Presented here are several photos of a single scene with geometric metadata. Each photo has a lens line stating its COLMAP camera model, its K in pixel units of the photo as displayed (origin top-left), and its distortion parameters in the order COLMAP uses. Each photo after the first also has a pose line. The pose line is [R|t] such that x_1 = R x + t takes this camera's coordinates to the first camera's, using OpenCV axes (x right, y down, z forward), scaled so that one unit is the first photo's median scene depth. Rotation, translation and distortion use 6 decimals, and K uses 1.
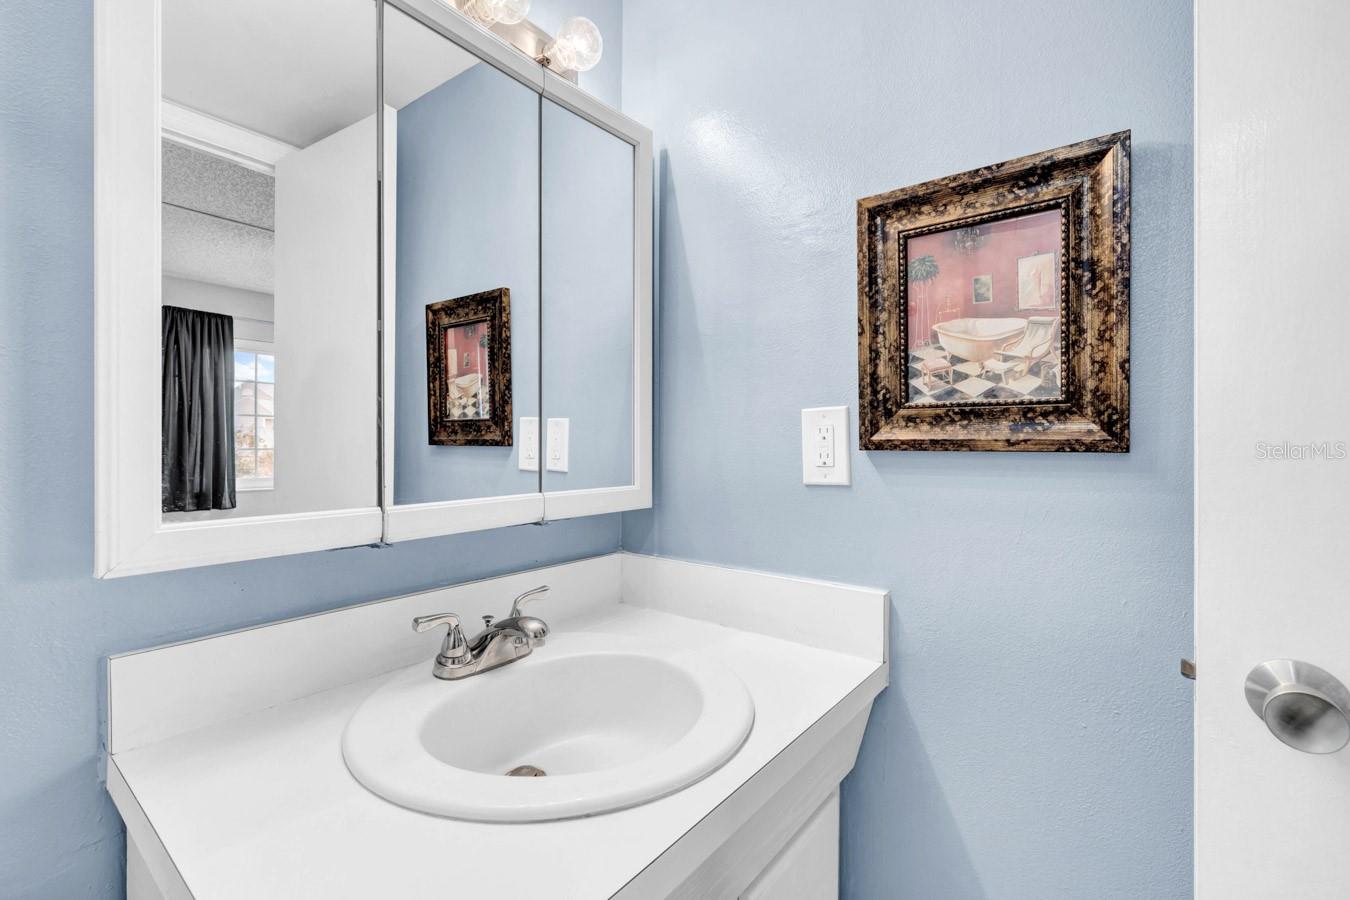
lens RADIAL K [[579.5, 0, 675.0], [0, 579.5, 450.0], [0, 0, 1]] dist [0.000430, 0.000040]
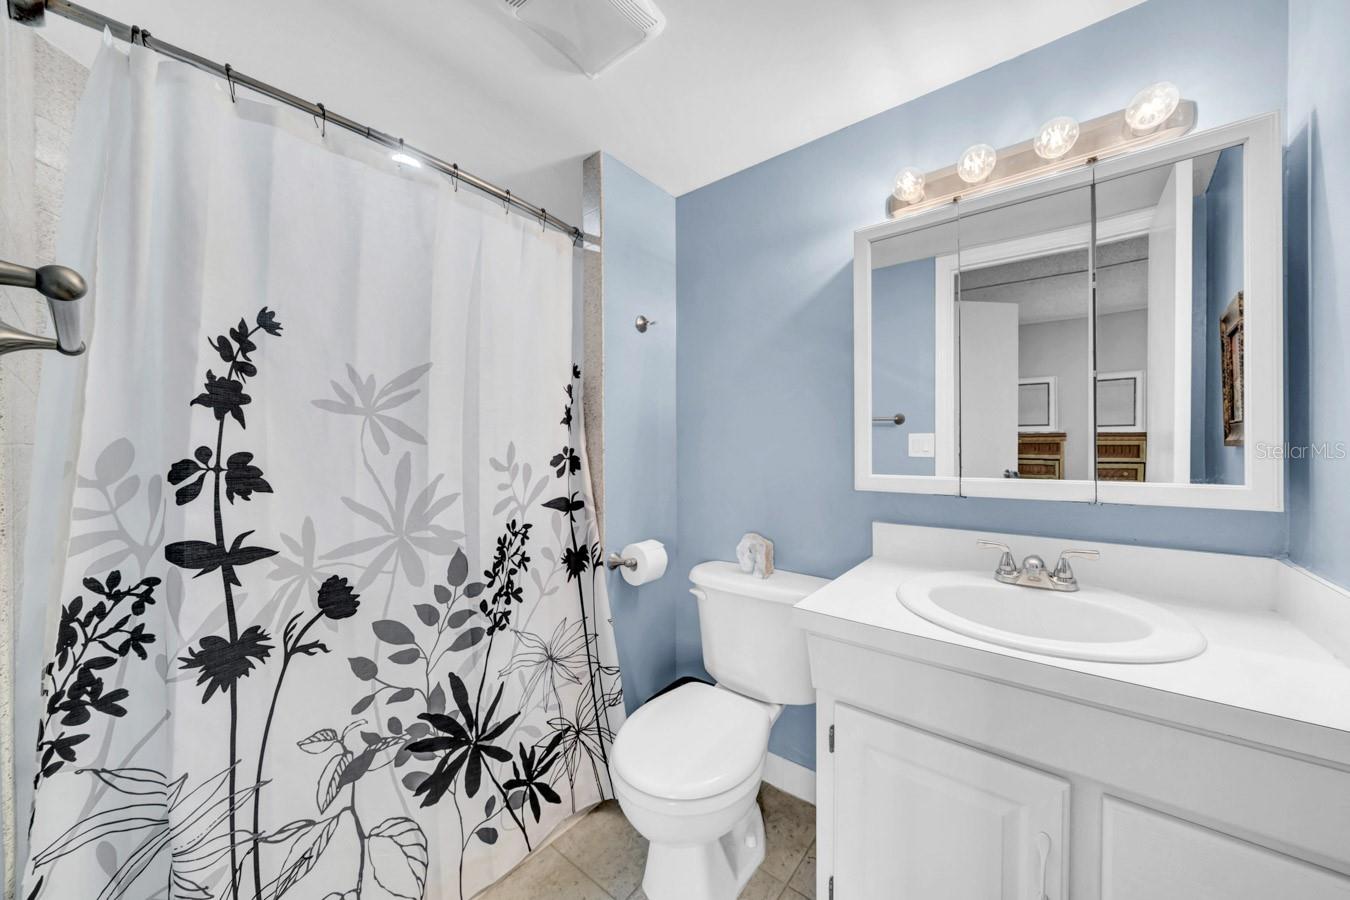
lens RADIAL K [[474.9, 0, 675.0], [0, 474.9, 450.0], [0, 0, 1]] dist [-0.000381, -0.000213]
pose [[-0.015110, 0.014225, -0.999785, 0.871222], [0.000745, 0.999899, 0.014215, -0.013430], [0.999886, -0.000530, -0.015119, 0.044788]]
